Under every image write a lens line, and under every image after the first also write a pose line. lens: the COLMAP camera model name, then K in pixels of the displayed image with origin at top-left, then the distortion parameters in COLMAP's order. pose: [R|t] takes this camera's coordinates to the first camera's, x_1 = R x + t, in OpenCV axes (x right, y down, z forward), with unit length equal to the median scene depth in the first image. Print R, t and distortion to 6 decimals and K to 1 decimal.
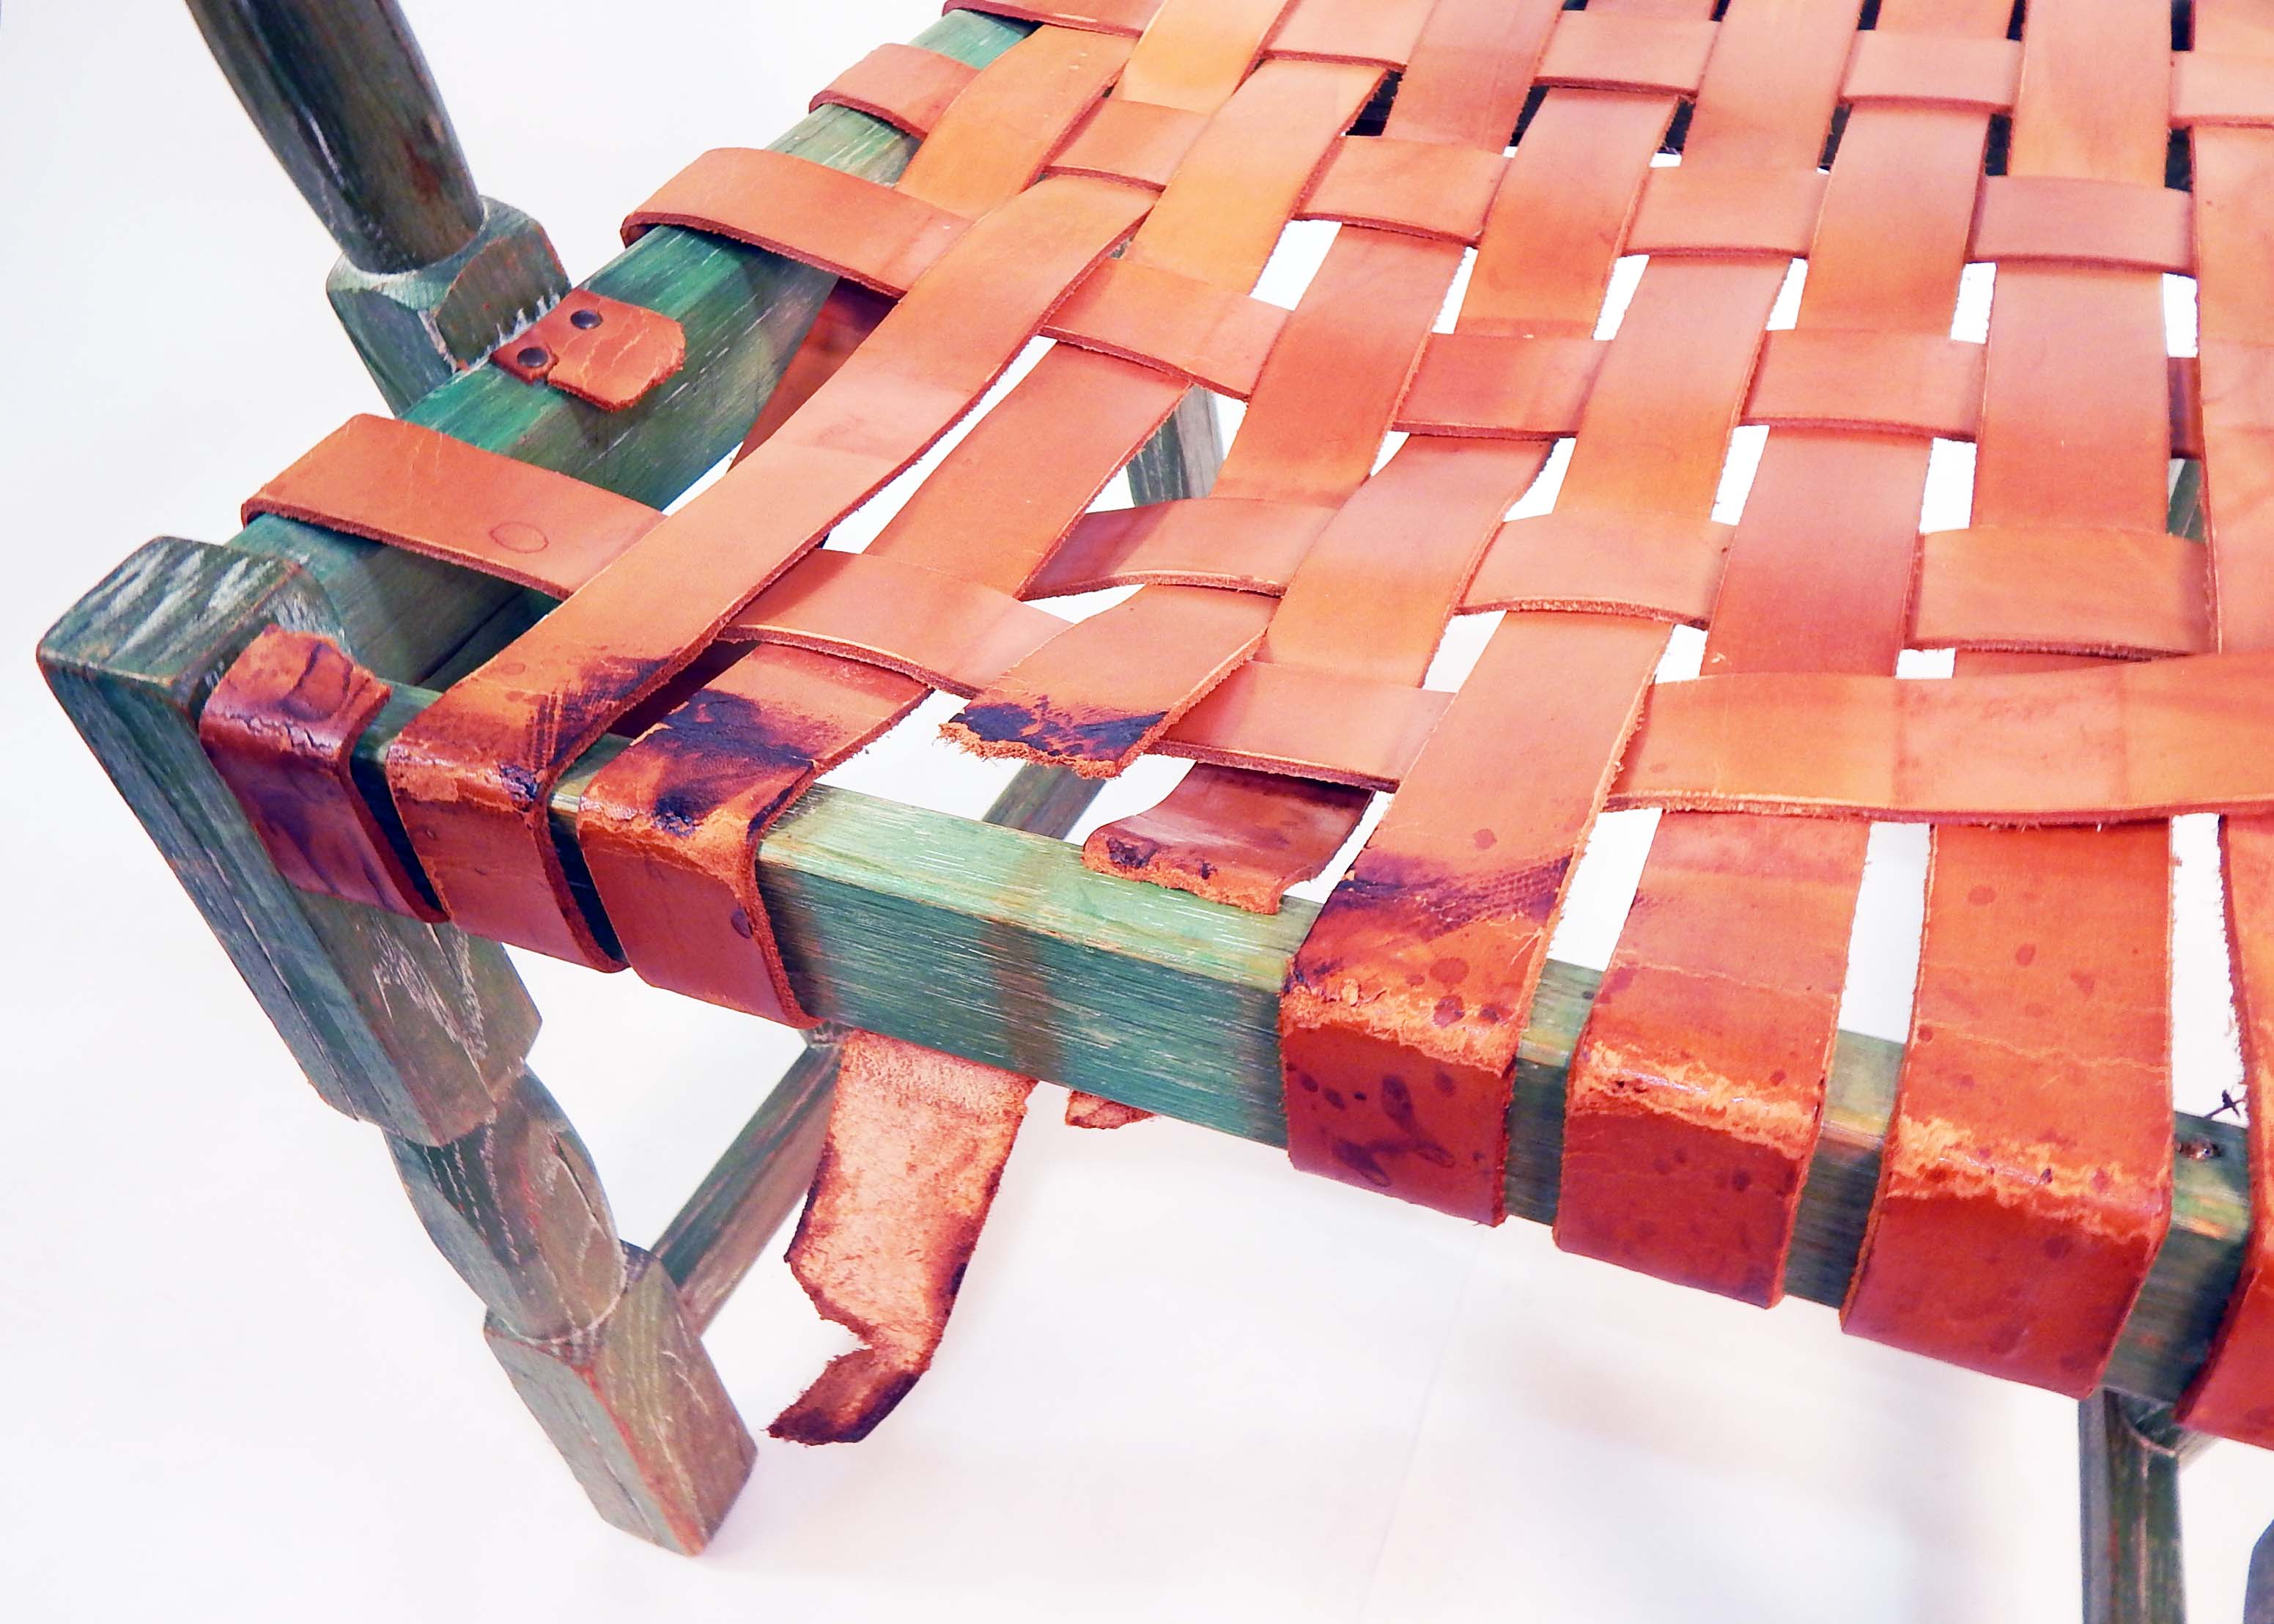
lens RADIAL K [[1847.3, 0, 1137.0], [0, 1847.3, 812.0], [0, 0, 1]] dist [0.000830, 0.000295]
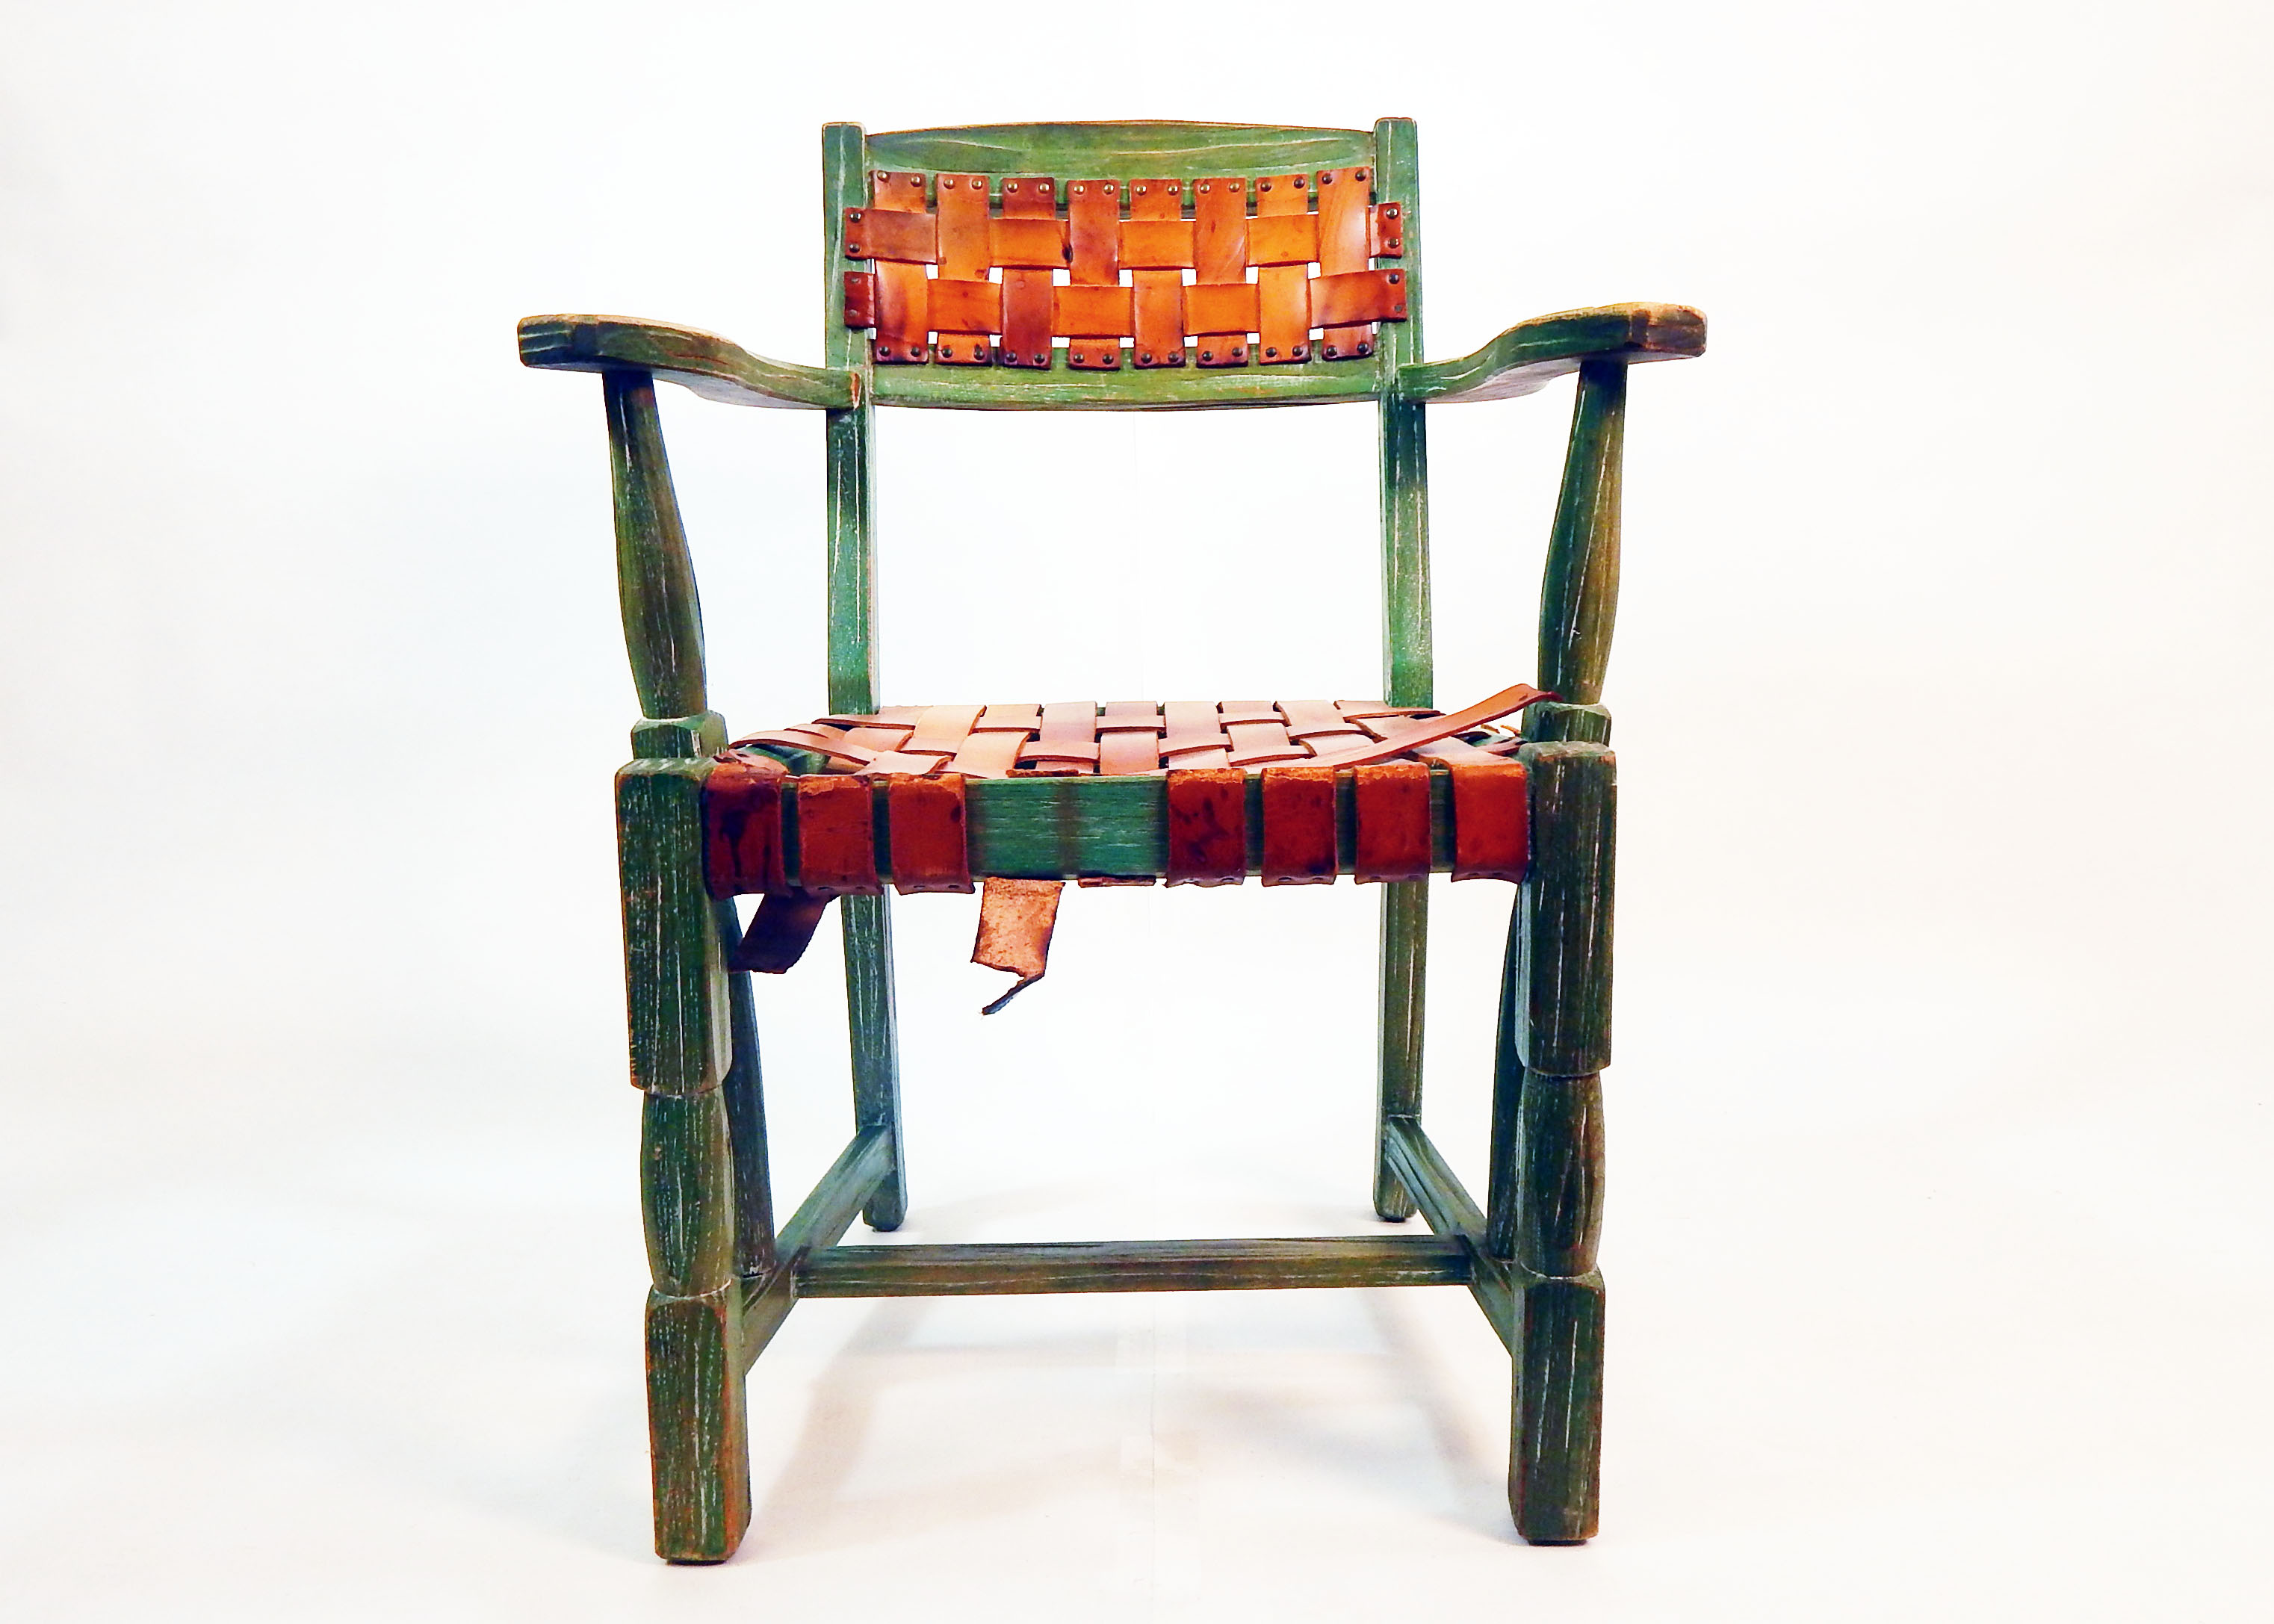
lens RADIAL K [[1847.3, 0, 1137.0], [0, 1847.3, 812.0], [0, 0, 1]] dist [0.000830, 0.000295]
pose [[0.923827, 0.018463, 0.382364, -0.954506], [0.224445, 0.783020, -0.580090, 1.600307], [-0.310108, 0.621722, 0.719232, -0.968253]]
